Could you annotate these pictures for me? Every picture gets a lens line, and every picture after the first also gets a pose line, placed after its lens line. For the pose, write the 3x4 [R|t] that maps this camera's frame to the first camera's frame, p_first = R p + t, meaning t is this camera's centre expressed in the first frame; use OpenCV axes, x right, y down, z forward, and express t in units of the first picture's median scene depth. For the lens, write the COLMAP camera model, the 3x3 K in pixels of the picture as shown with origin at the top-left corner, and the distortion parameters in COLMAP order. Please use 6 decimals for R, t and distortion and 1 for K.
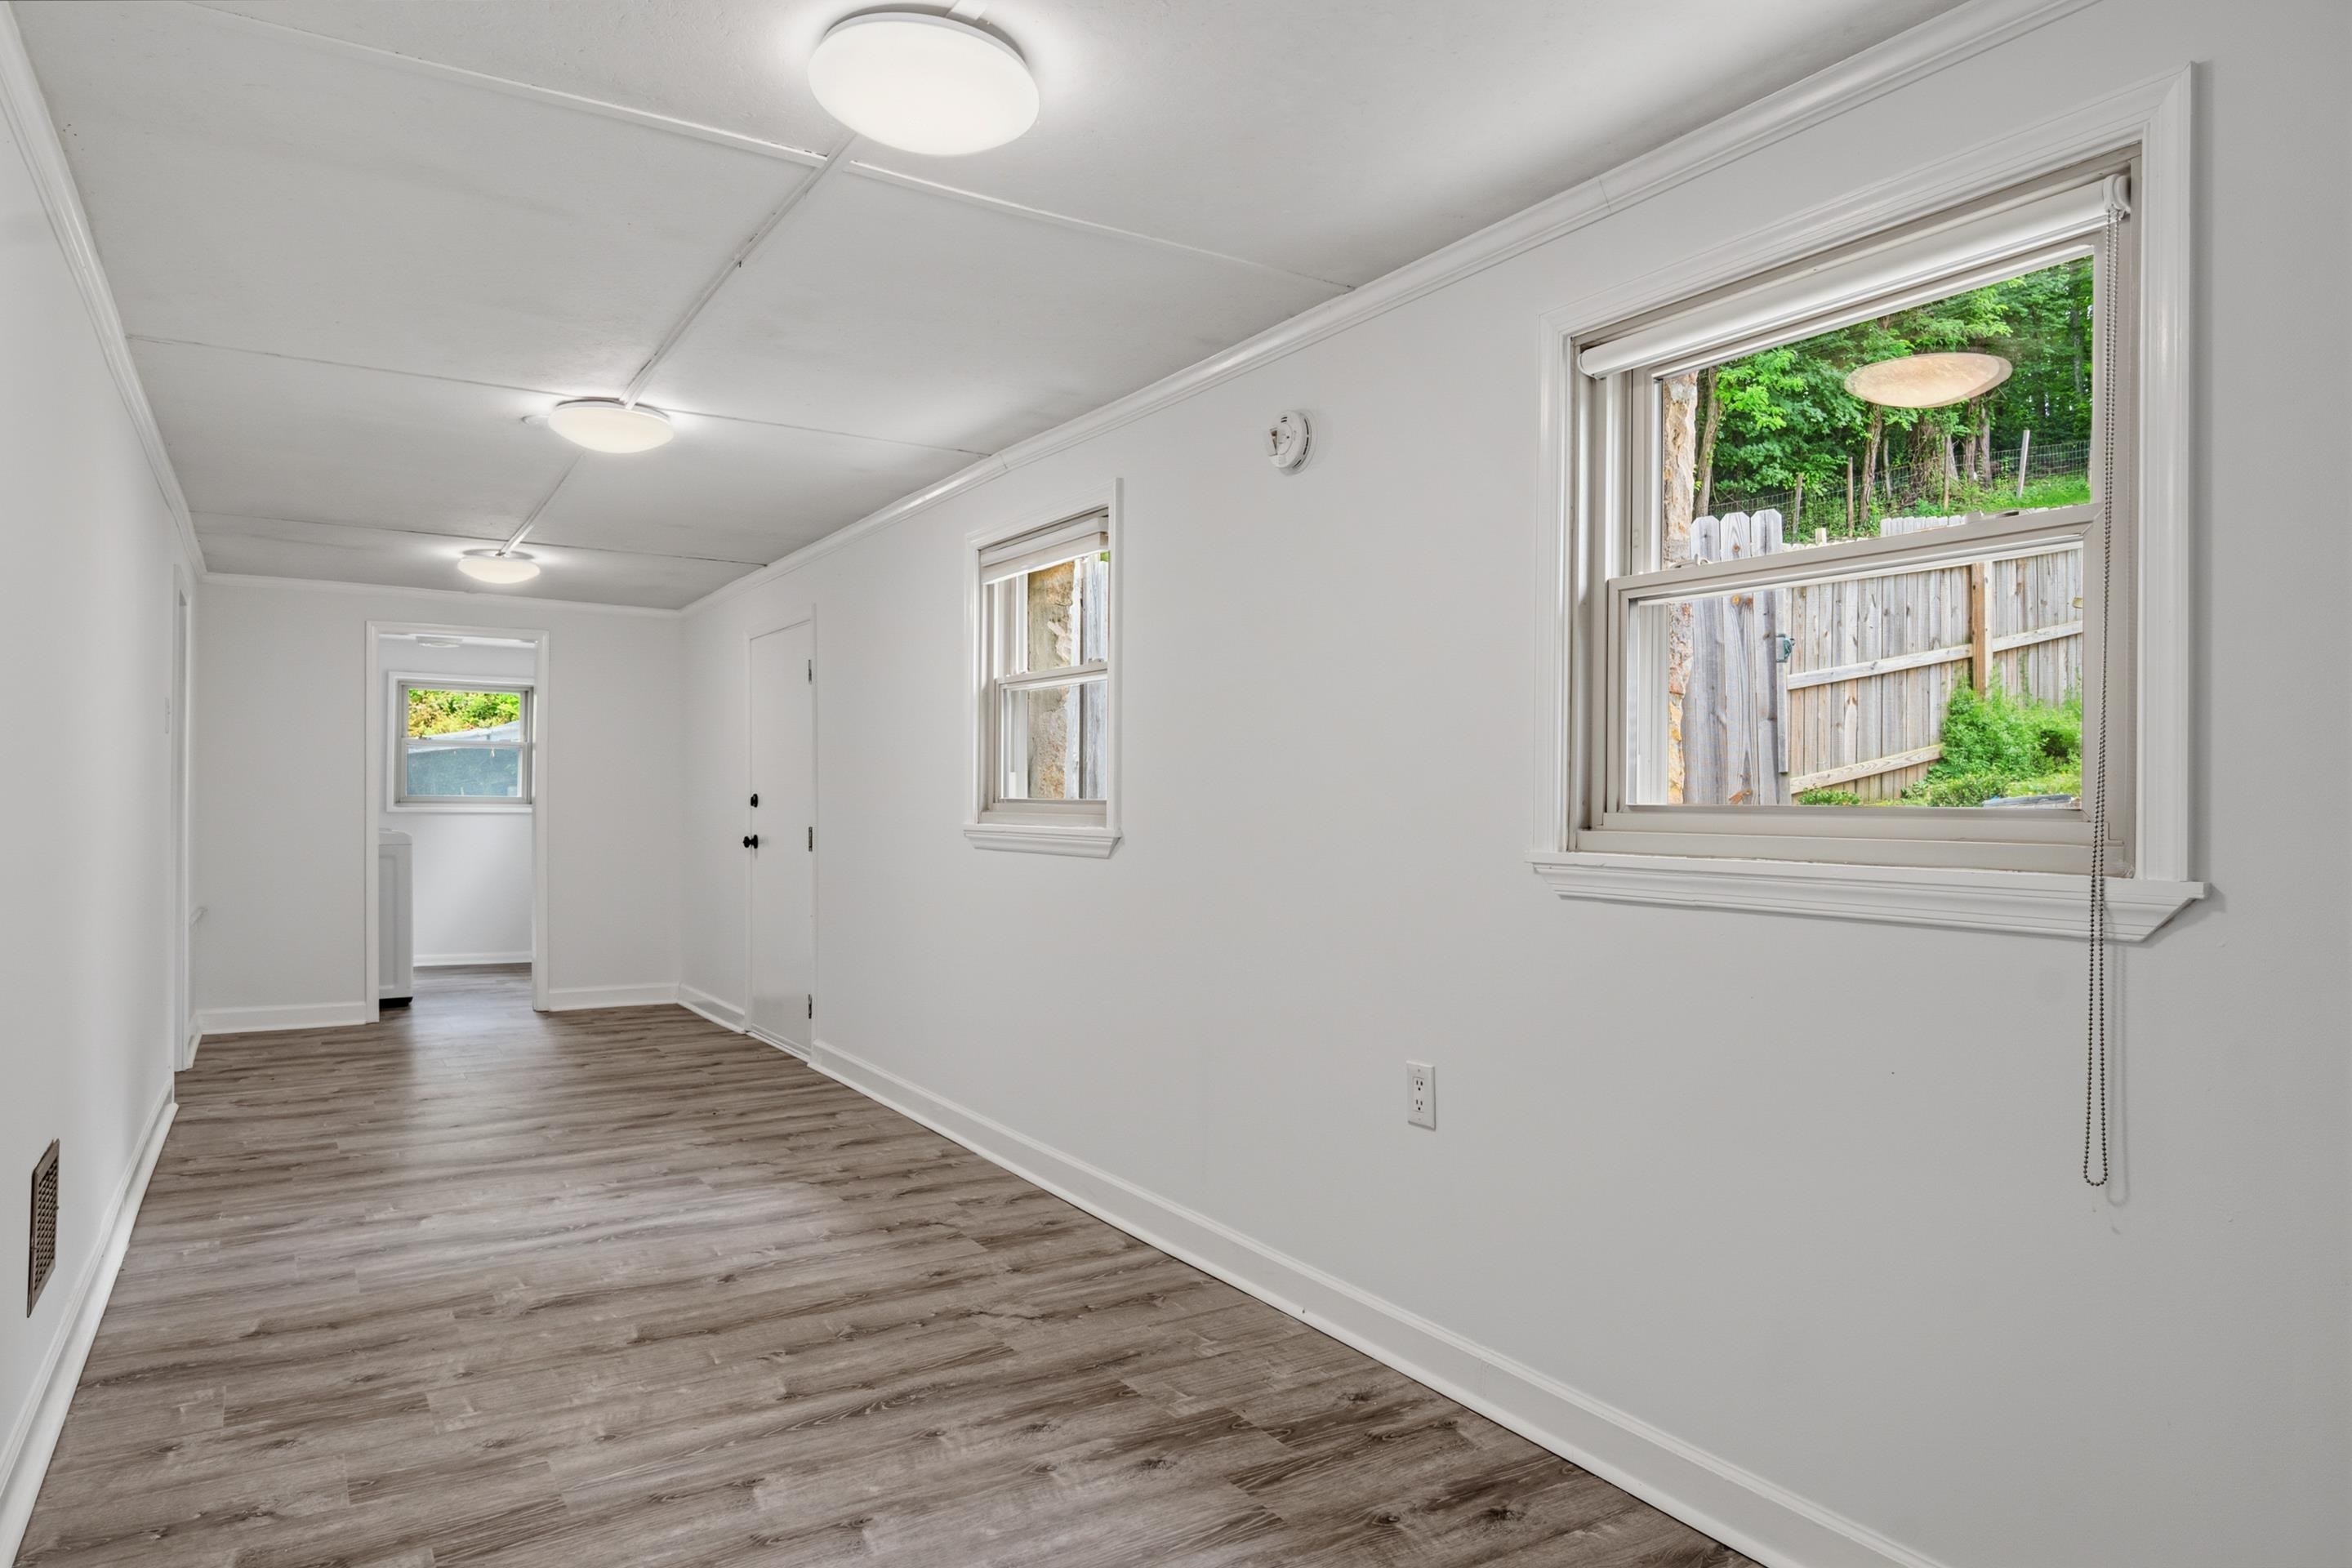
lens RADIAL K [[1361.5, 0, 1160.0], [0, 1361.5, 783.8], [0, 0, 1]] dist [0.001338, -0.003302]
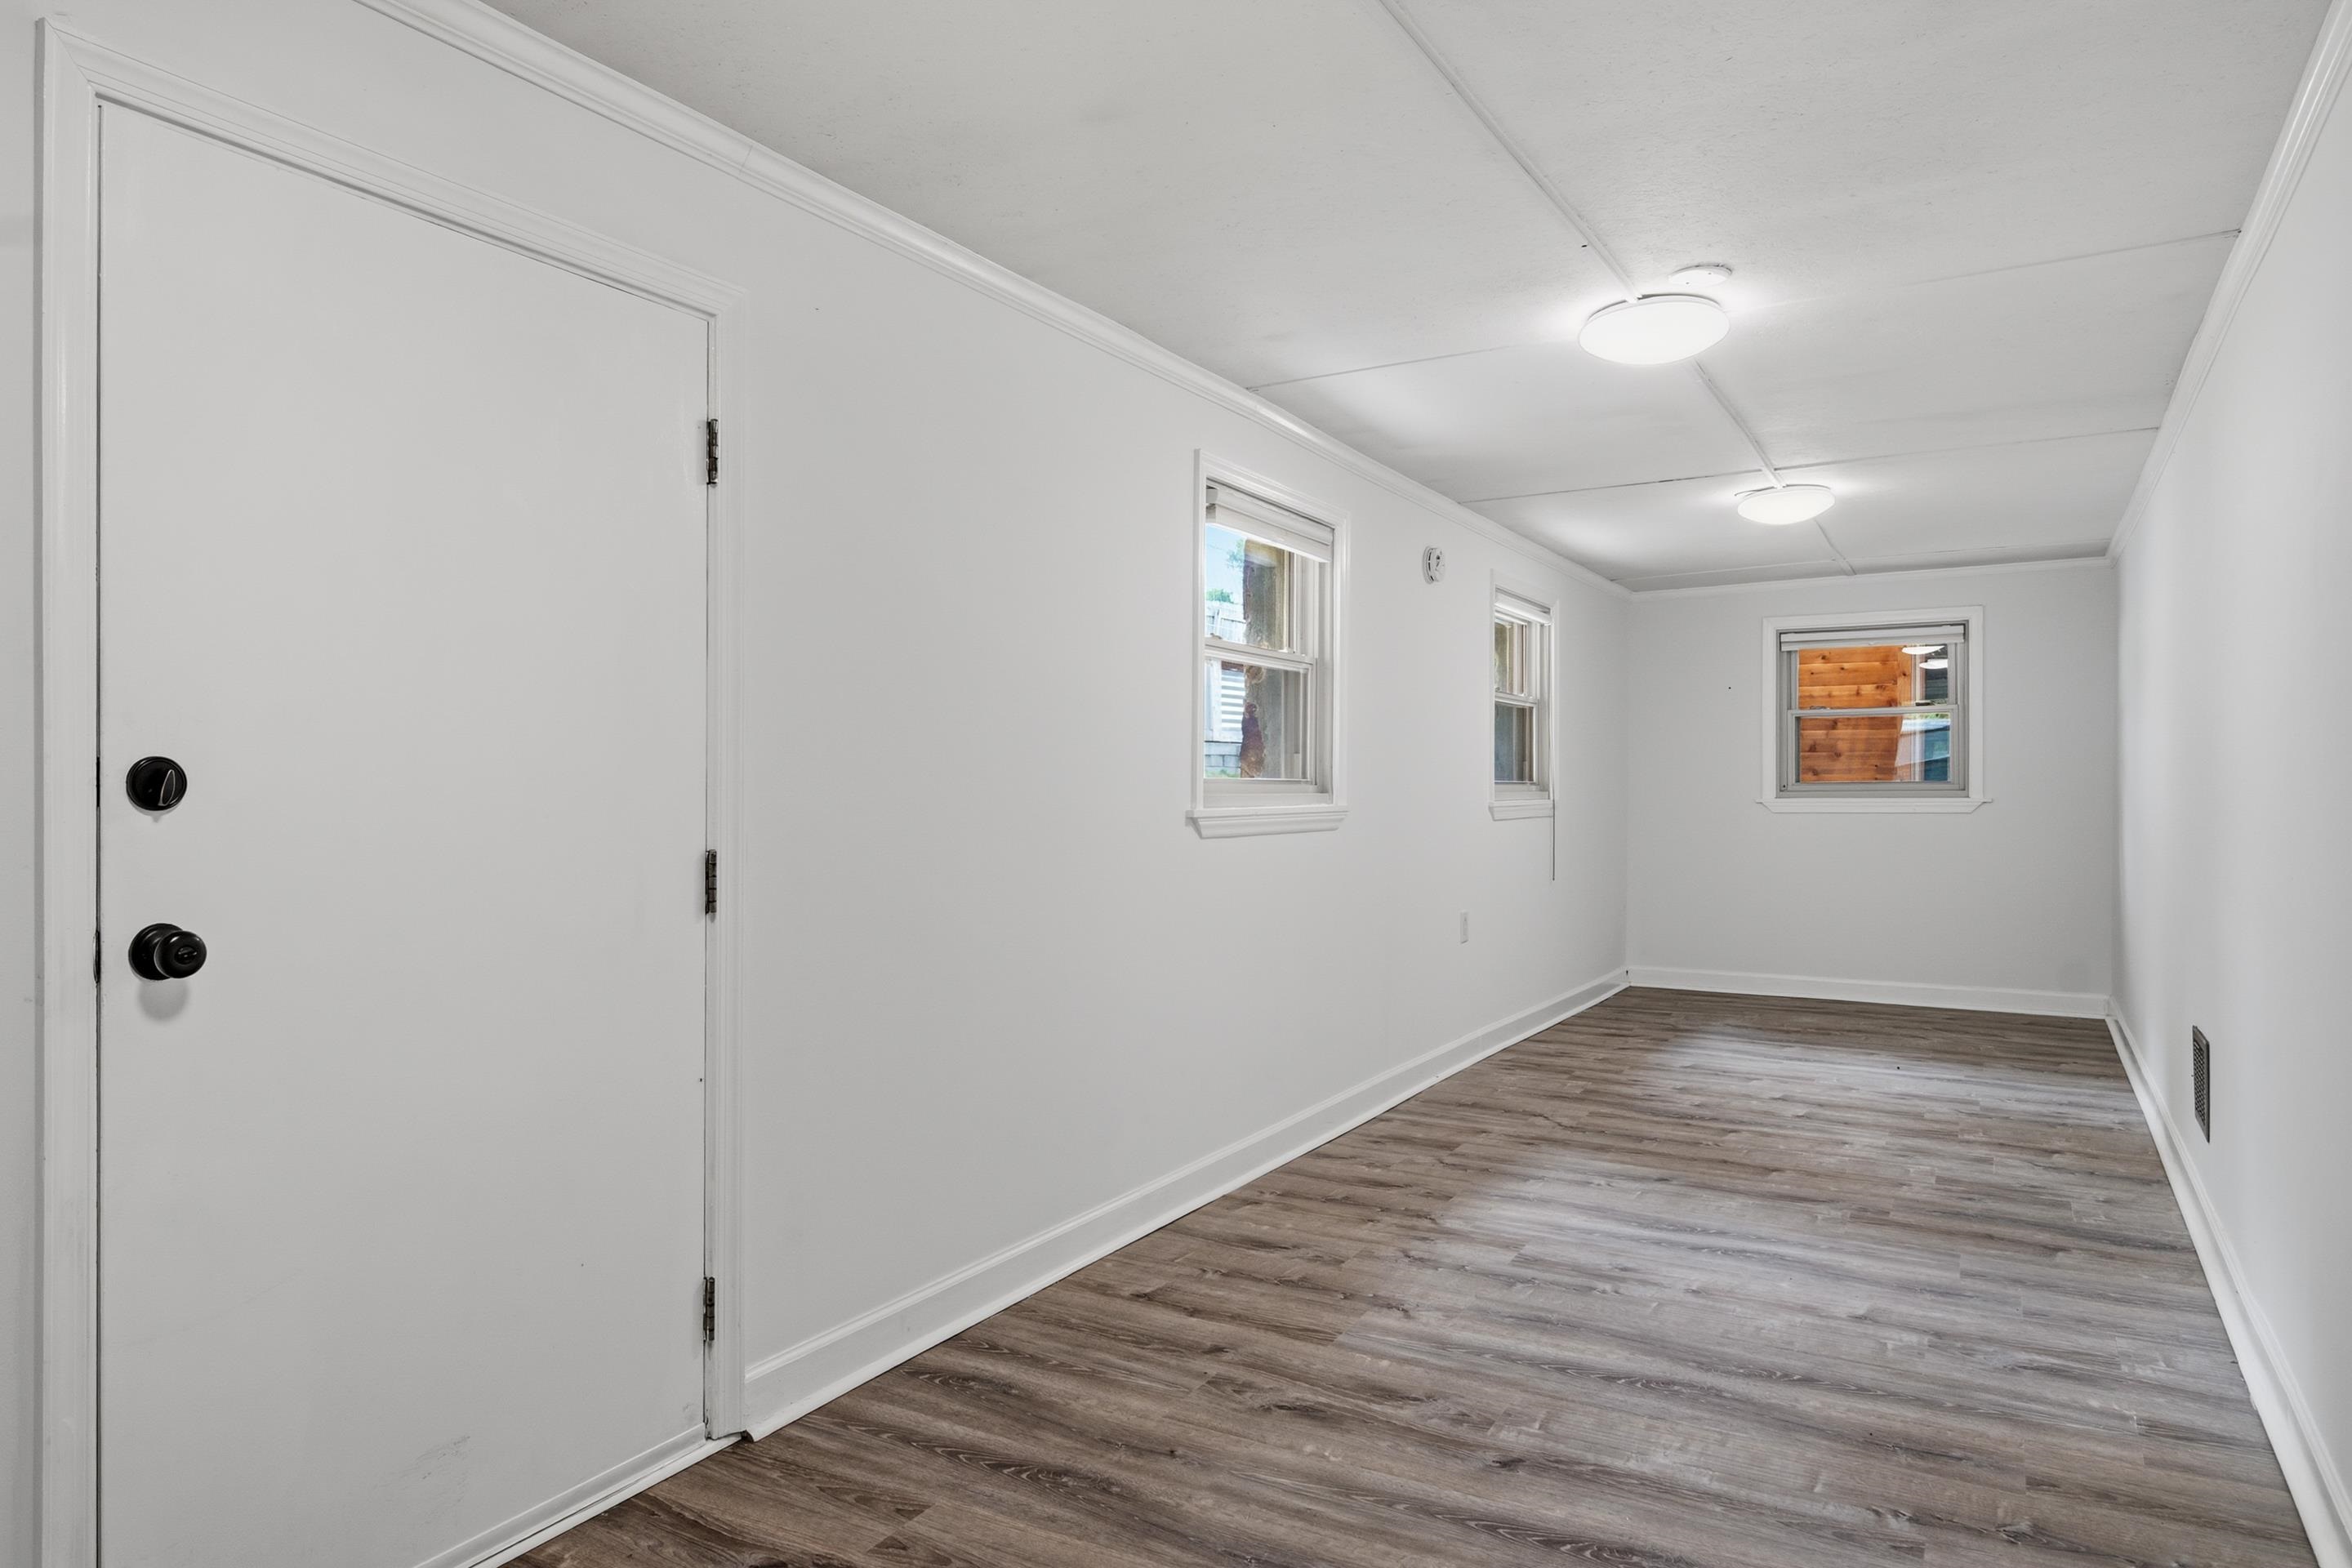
lens RADIAL K [[1361.5, 0, 1160.0], [0, 1361.5, 783.8], [0, 0, 1]] dist [0.001338, -0.003302]
pose [[-0.425785, -0.006890, 0.904798, -1.161553], [-0.014799, 0.999890, 0.000650, 0.018594], [-0.904703, -0.013113, -0.425841, 1.835813]]
